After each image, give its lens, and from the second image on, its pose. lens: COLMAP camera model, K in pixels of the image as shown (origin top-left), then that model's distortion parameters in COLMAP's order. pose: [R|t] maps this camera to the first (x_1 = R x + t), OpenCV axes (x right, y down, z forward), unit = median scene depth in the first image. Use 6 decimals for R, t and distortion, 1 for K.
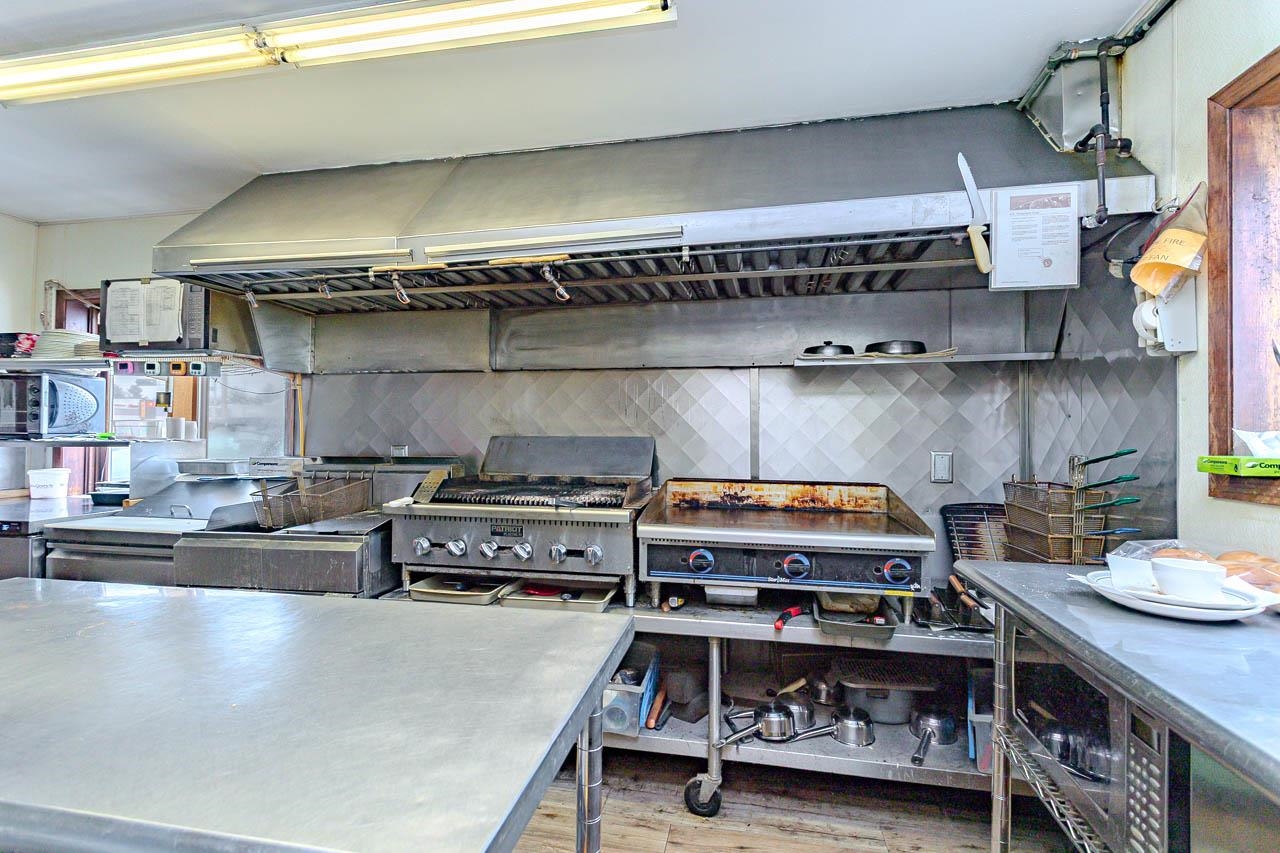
lens RADIAL K [[603.8, 0, 638.0], [0, 603.8, 425.8], [0, 0, 1]] dist [-0.000294, 0.000682]
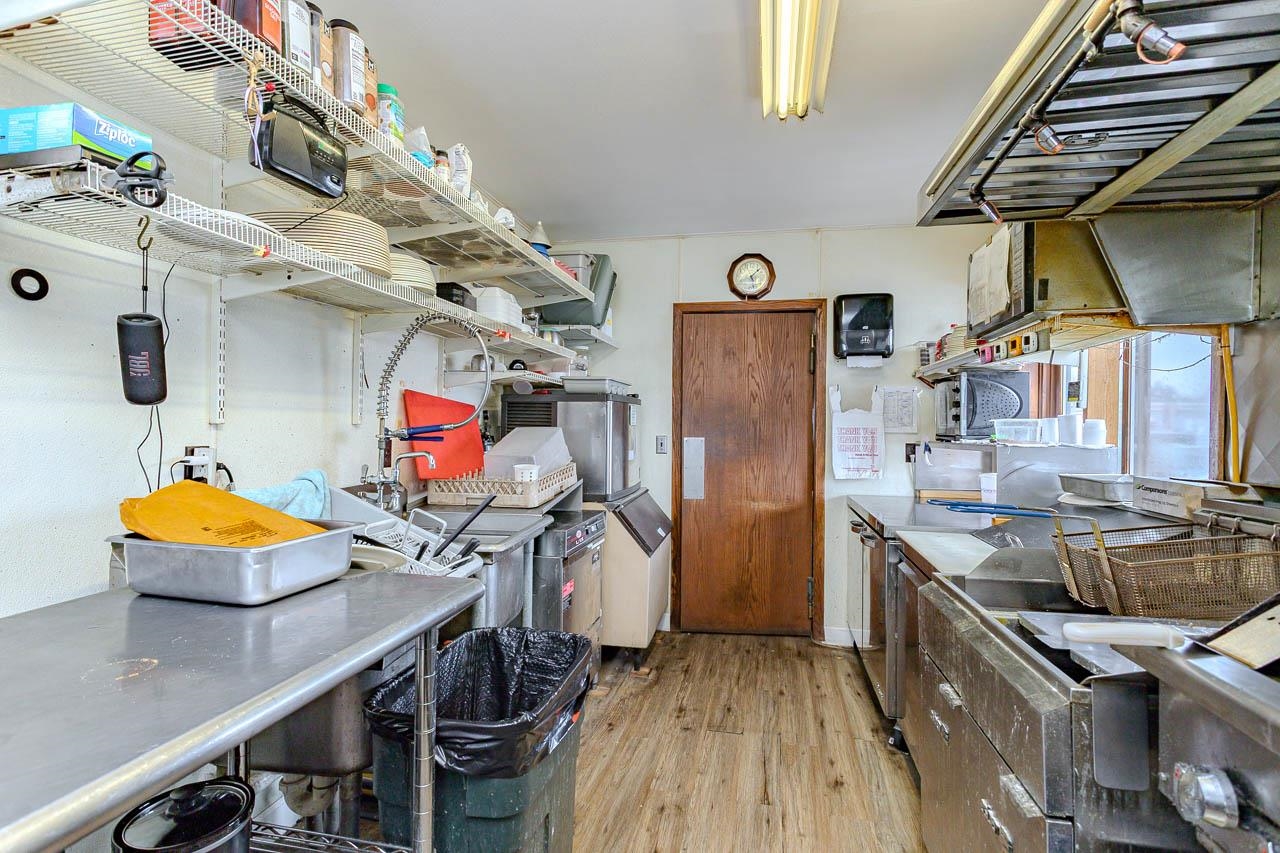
lens RADIAL K [[603.8, 0, 636.8], [0, 603.8, 427.5], [0, 0, 1]] dist [-0.000294, 0.000682]
pose [[-0.020299, -0.007976, -0.999762, -0.024490], [0.004946, 0.999955, -0.008078, 0.005488], [0.999782, -0.005109, -0.020259, 0.511253]]
